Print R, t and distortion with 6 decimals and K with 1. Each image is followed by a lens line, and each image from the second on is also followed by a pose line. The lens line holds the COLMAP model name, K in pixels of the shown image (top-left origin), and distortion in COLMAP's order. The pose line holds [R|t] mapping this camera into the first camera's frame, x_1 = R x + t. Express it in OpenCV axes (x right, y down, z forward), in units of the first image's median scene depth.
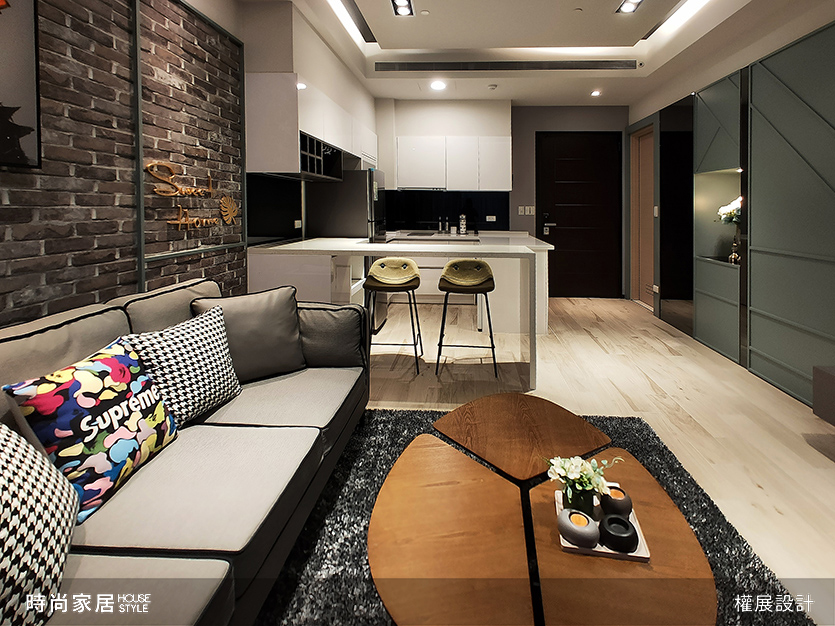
lens RADIAL K [[412.3, 0, 446.7], [0, 412.3, 240.3], [0, 0, 1]] dist [0.001156, 0.000922]
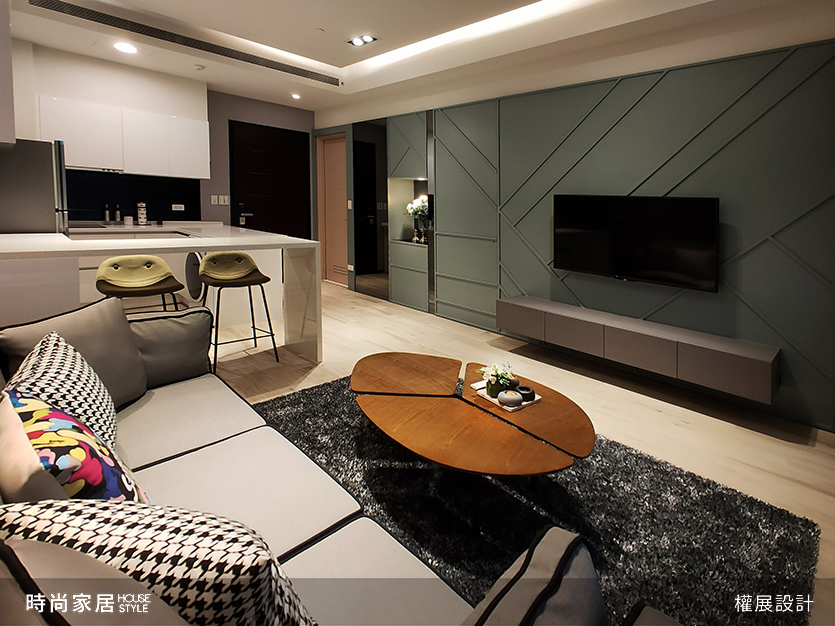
lens RADIAL K [[395.3, 0, 422.0], [0, 395.3, 230.0], [0, 0, 1]] dist [-0.001672, -0.000082]
pose [[0.708036, -0.021414, 0.705852, -0.197012], [0.018783, 0.999758, 0.011489, -0.005679], [-0.705926, 0.005124, 0.708267, 0.016663]]
